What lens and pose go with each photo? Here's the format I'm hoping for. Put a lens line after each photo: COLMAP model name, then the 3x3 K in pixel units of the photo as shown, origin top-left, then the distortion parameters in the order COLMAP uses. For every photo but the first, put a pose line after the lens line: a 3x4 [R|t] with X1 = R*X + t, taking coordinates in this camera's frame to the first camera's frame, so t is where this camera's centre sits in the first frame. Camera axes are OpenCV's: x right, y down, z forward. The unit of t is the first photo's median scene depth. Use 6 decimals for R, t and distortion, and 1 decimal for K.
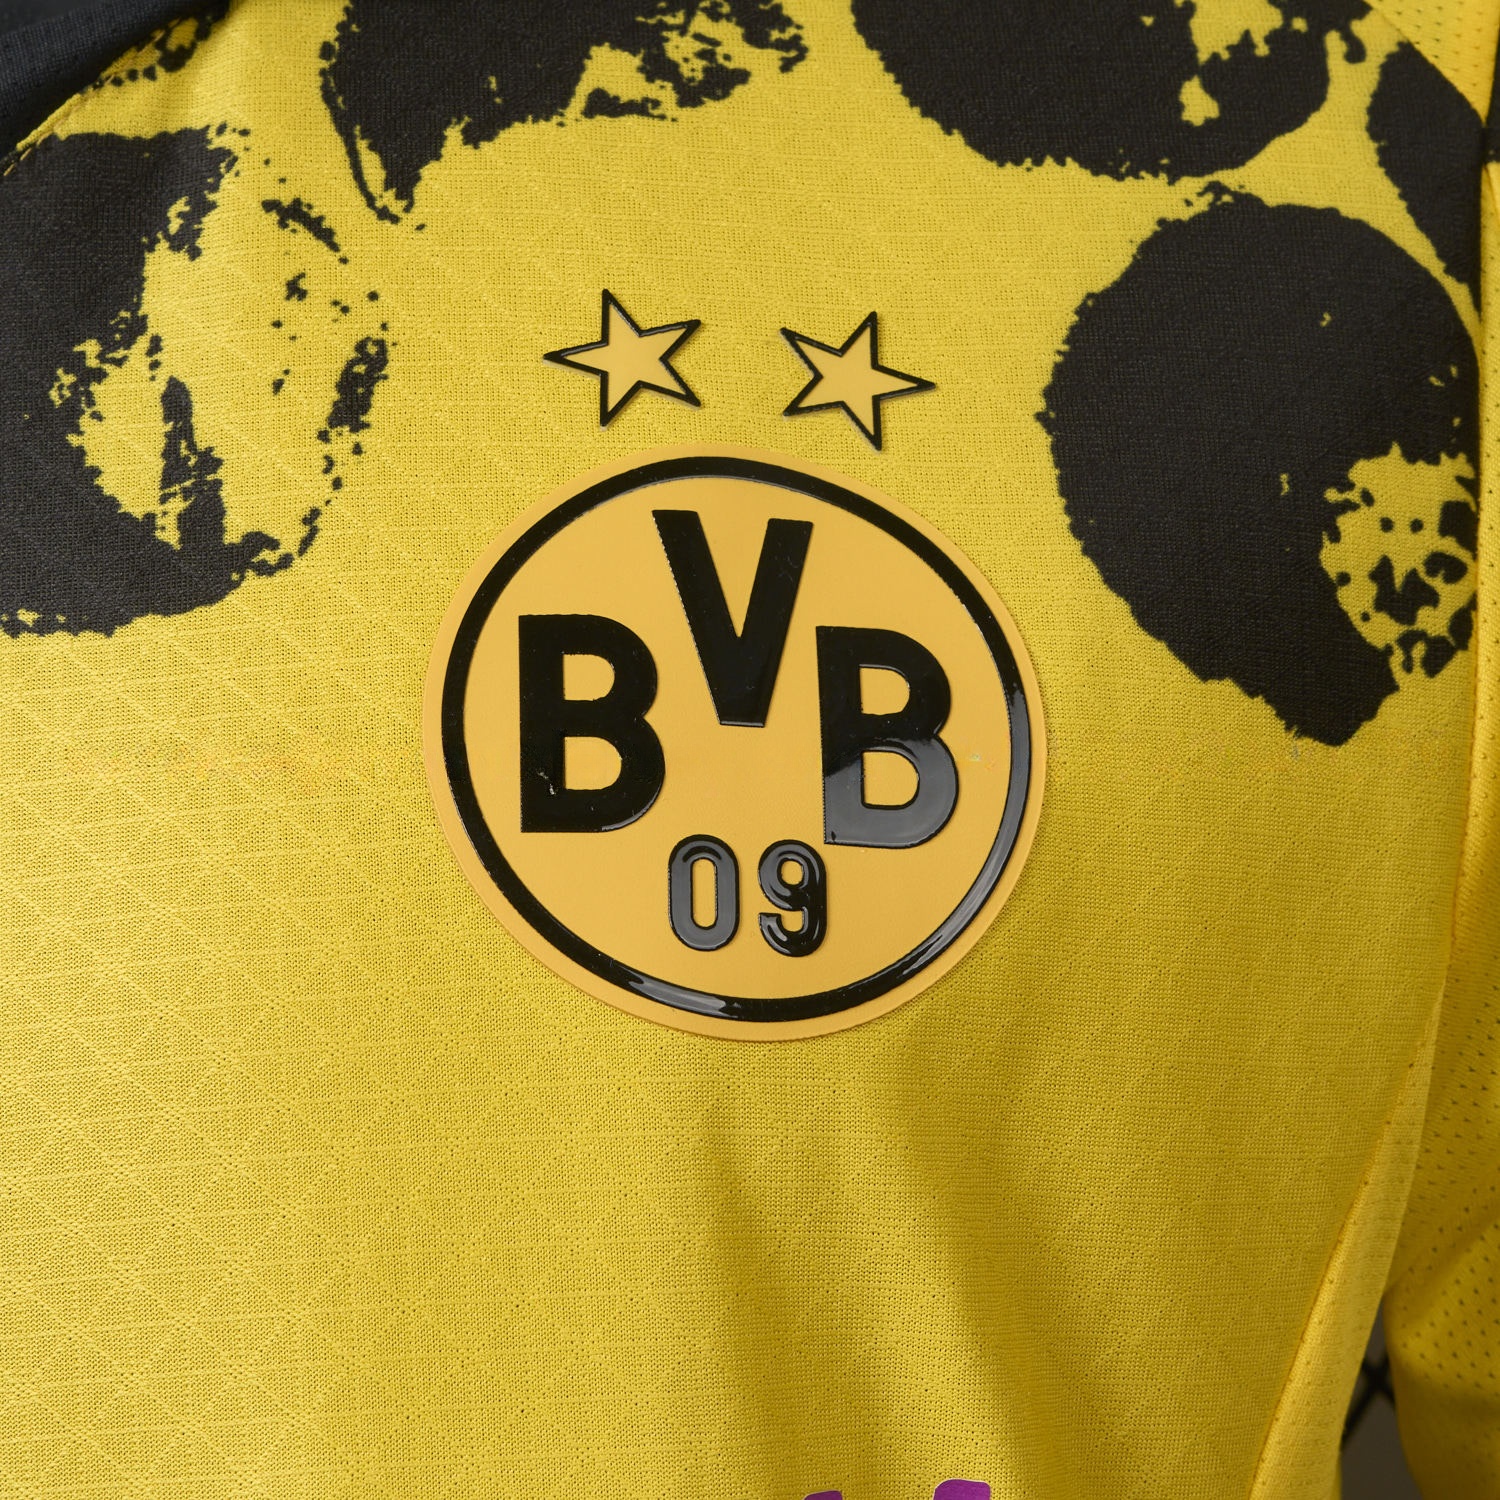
lens RADIAL K [[3492.9, 0, 750.0], [0, 3492.9, 750.2], [0, 0, 1]] dist [-0.001417, 0.000000]
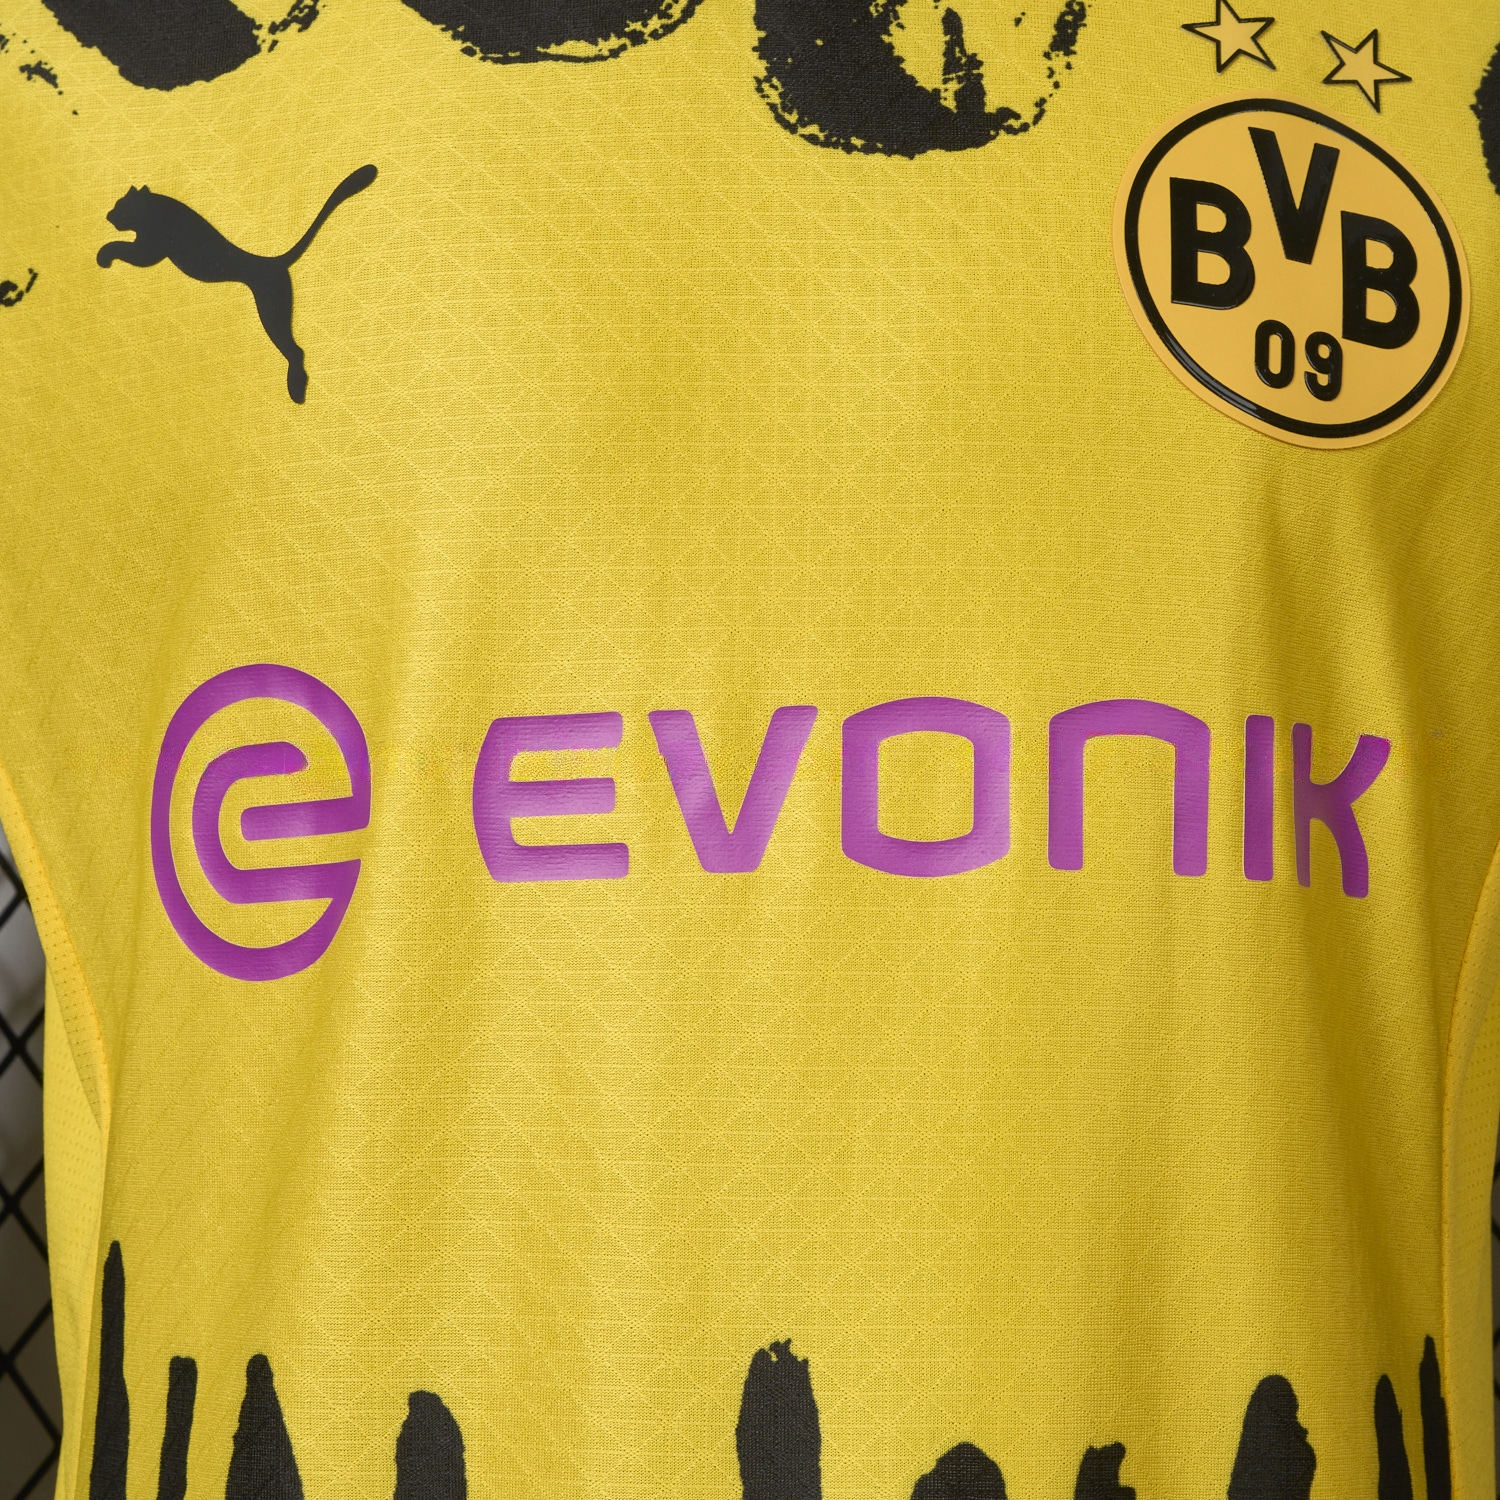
lens RADIAL K [[3492.9, 0, 789.6], [0, 3492.9, 726.1], [0, 0, 1]] dist [-0.001417, 0.000000]
pose [[0.989397, 0.116835, 0.086272, -0.337688], [-0.117834, 0.993012, 0.006559, 0.216291], [-0.084902, -0.016655, 0.996250, -0.582569]]
